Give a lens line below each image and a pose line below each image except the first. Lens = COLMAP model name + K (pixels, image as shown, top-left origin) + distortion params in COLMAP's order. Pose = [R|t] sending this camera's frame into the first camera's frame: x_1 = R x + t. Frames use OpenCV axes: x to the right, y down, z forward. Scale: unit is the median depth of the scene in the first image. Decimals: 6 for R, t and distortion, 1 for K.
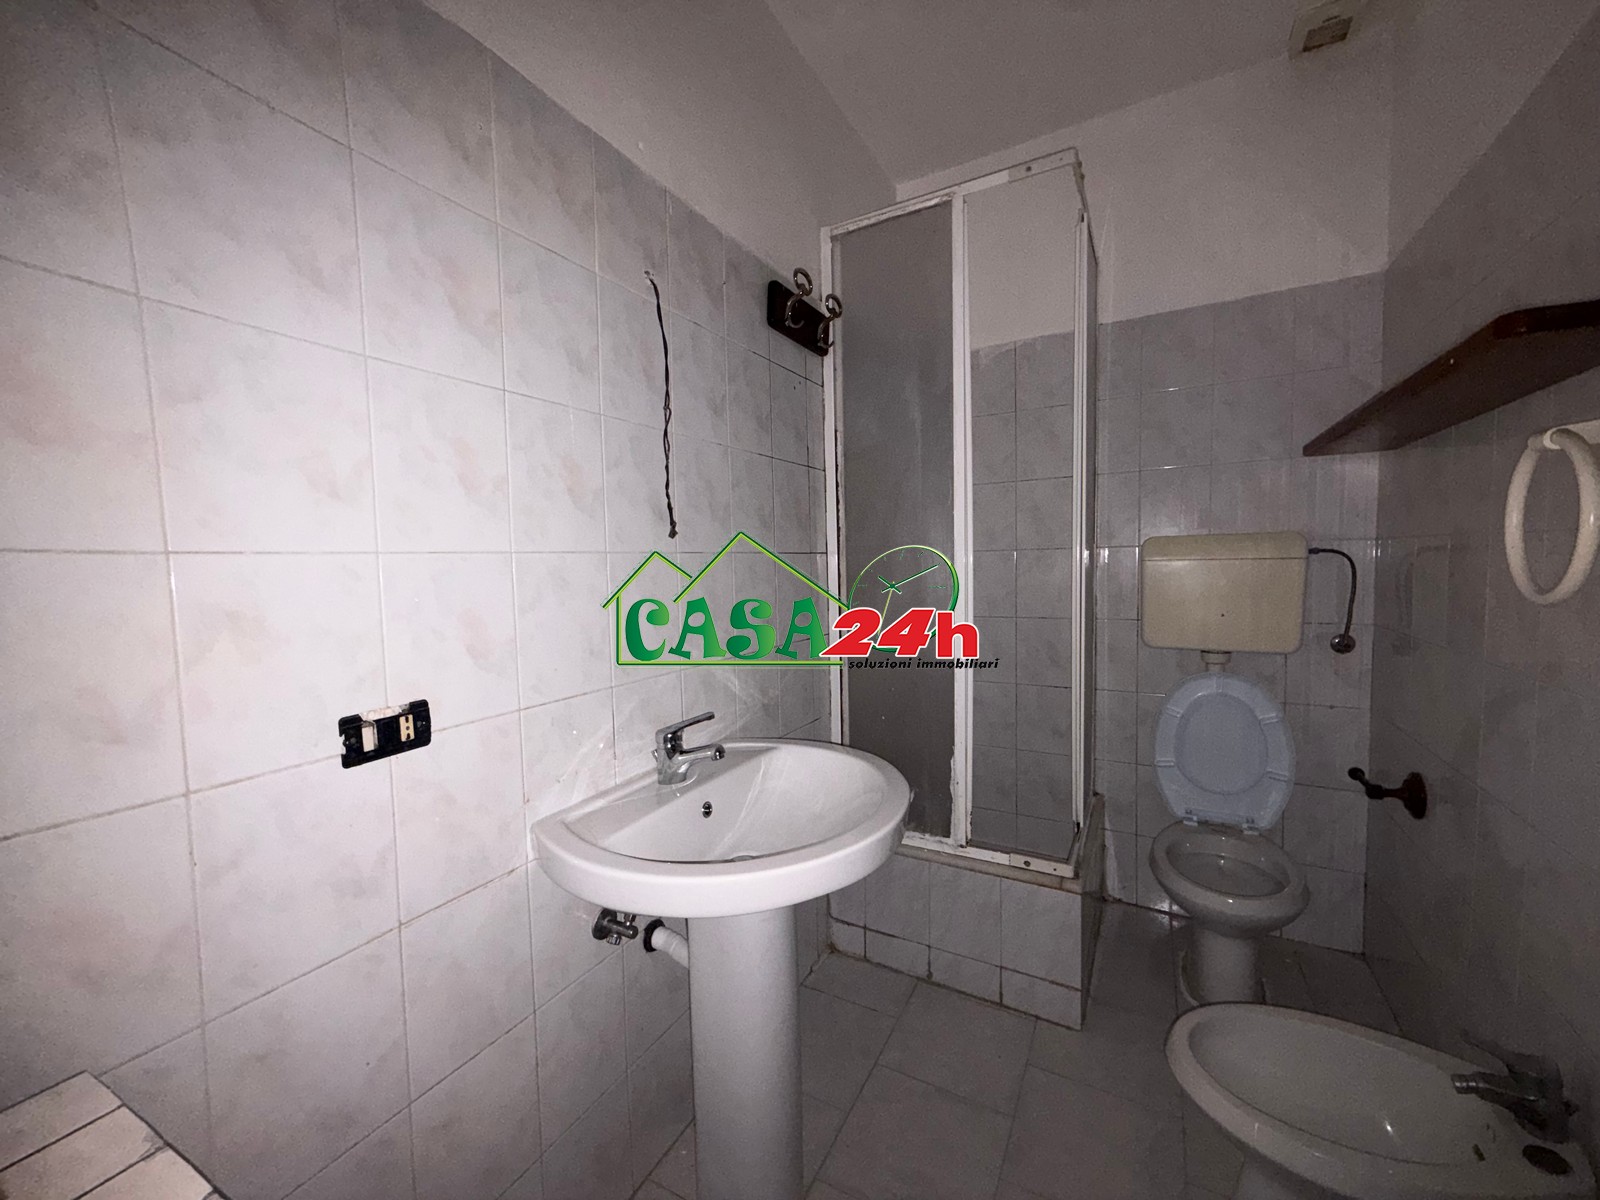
lens RADIAL K [[637.2, 0, 793.1], [0, 637.2, 600.9], [0, 0, 1]] dist [0.000224, -0.000067]
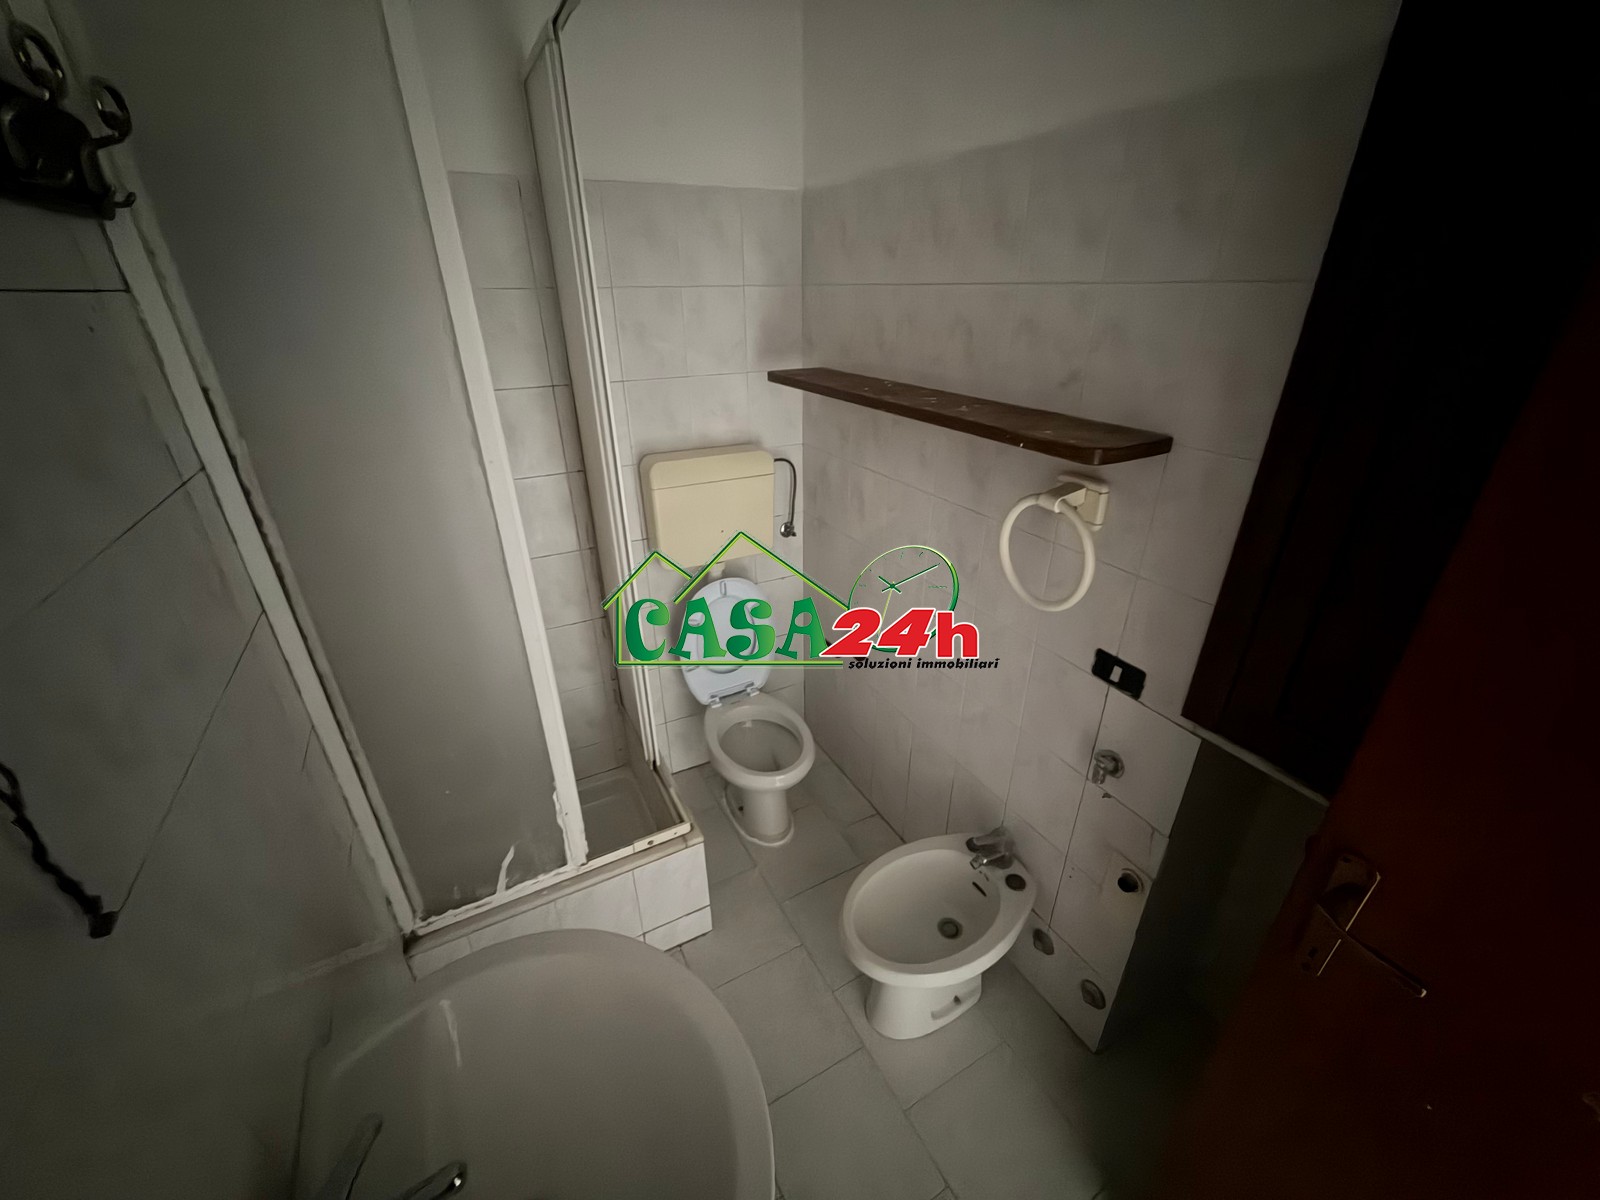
lens RADIAL K [[637.2, 0, 799.4], [0, 637.2, 600.2], [0, 0, 1]] dist [0.000224, -0.000067]
pose [[0.529247, -0.356338, 0.770014, -0.136682], [0.054999, 0.920034, 0.387960, -0.295861], [-0.846684, -0.162976, 0.506523, 0.334926]]
